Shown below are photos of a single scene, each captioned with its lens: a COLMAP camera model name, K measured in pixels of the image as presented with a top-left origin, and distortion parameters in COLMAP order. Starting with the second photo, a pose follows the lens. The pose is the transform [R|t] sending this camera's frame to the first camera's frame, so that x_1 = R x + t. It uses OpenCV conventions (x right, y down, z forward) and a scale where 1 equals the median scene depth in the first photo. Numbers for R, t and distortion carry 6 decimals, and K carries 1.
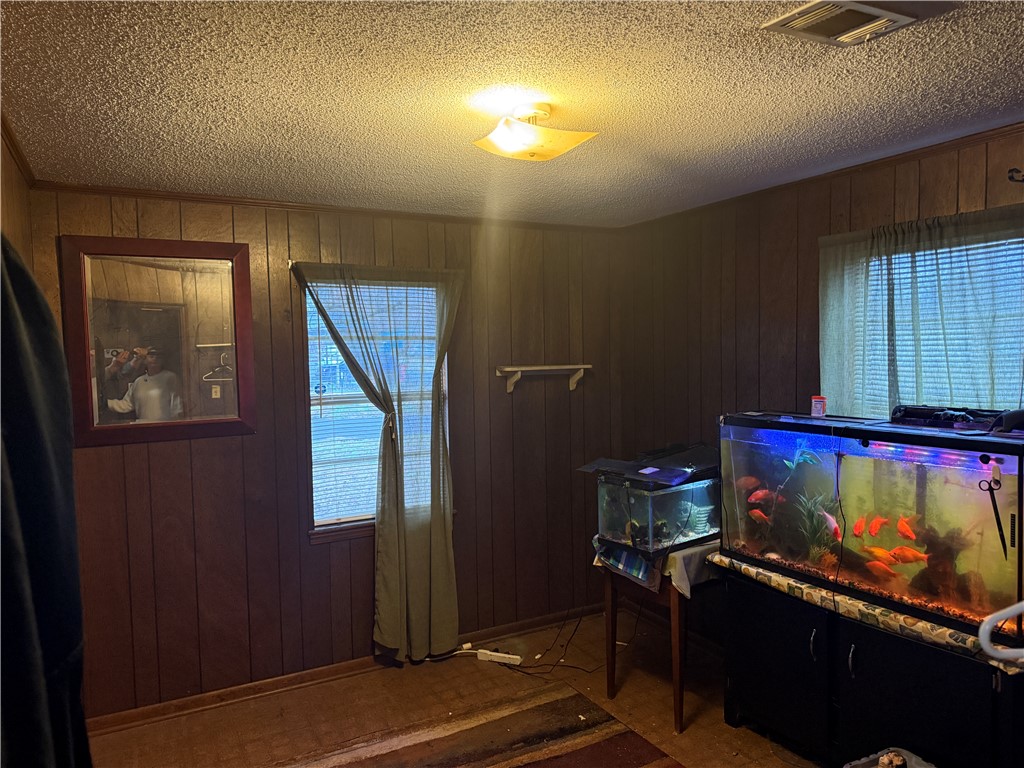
lens RADIAL K [[717.3, 0, 515.0], [0, 717.3, 386.1], [0, 0, 1]] dist [0.016561, -0.022395]
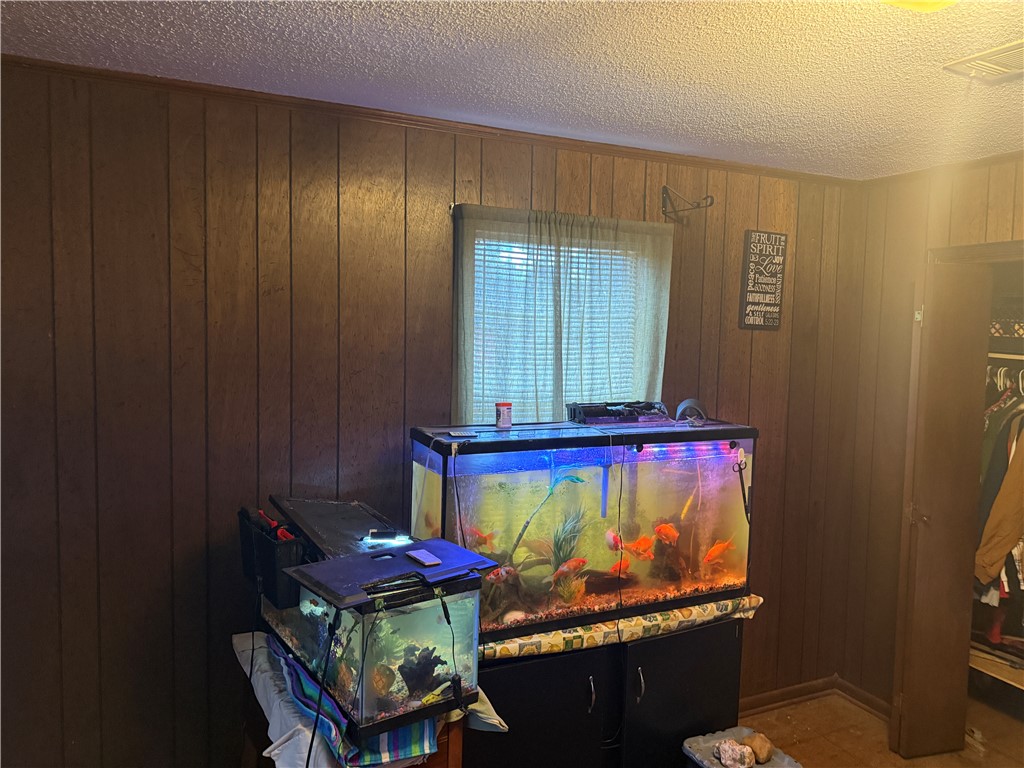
lens RADIAL K [[707.7, 0, 514.0], [0, 707.7, 381.4], [0, 0, 1]] dist [0.074326, -0.102871]
pose [[0.087311, -0.051129, 0.994868, -0.412180], [0.029175, 0.998385, 0.048749, -0.053773], [-0.995754, 0.024769, 0.088661, 0.999836]]
